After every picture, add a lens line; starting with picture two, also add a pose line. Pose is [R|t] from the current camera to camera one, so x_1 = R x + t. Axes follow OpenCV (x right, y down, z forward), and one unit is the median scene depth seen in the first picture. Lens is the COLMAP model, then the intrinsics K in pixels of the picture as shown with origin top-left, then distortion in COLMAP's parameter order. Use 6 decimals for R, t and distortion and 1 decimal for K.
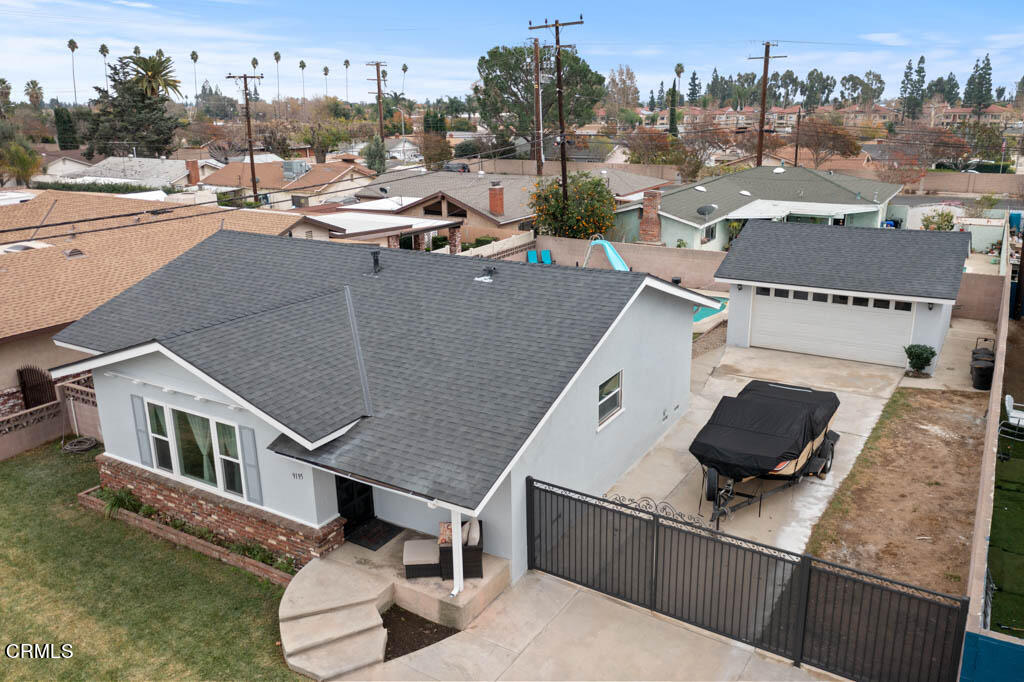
lens RADIAL K [[816.3, 0, 504.5], [0, 816.3, 342.2], [0, 0, 1]] dist [0.005463, 0.003058]
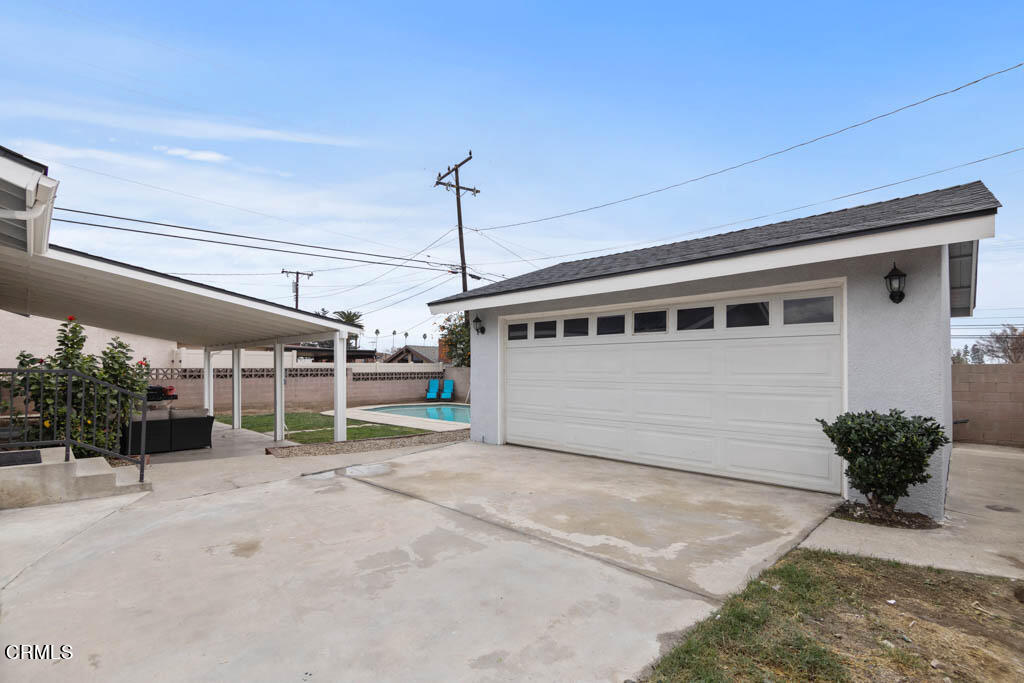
lens RADIAL K [[457.4, 0, 506.6], [0, 457.4, 364.1], [0, 0, 1]] dist [-0.000891, -0.000133]
pose [[0.975918, 0.011162, -0.217854, 0.407275], [-0.074932, 0.955074, -0.286738, 0.045476], [0.204866, 0.296157, 0.932910, 0.800035]]
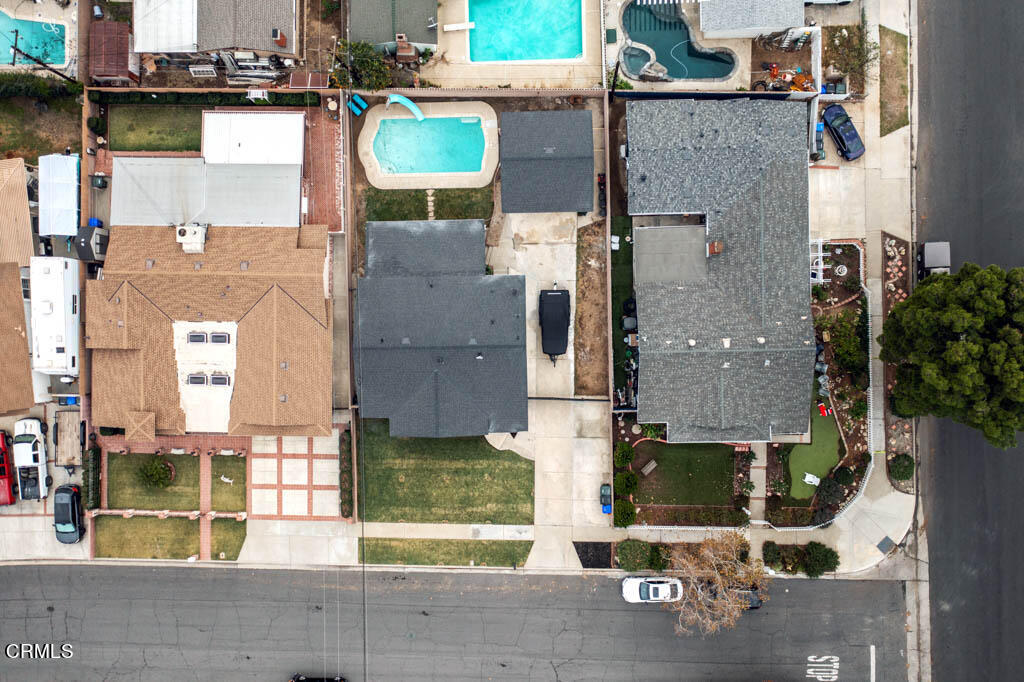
lens RADIAL K [[816.3, 0, 504.5], [0, 816.3, 342.2], [0, 0, 1]] dist [0.005463, 0.003058]
pose [[0.844274, -0.535430, -0.022726, 0.126083], [0.178561, 0.241068, 0.953940, -2.415622], [-0.505290, -0.809445, 0.299134, -0.007713]]
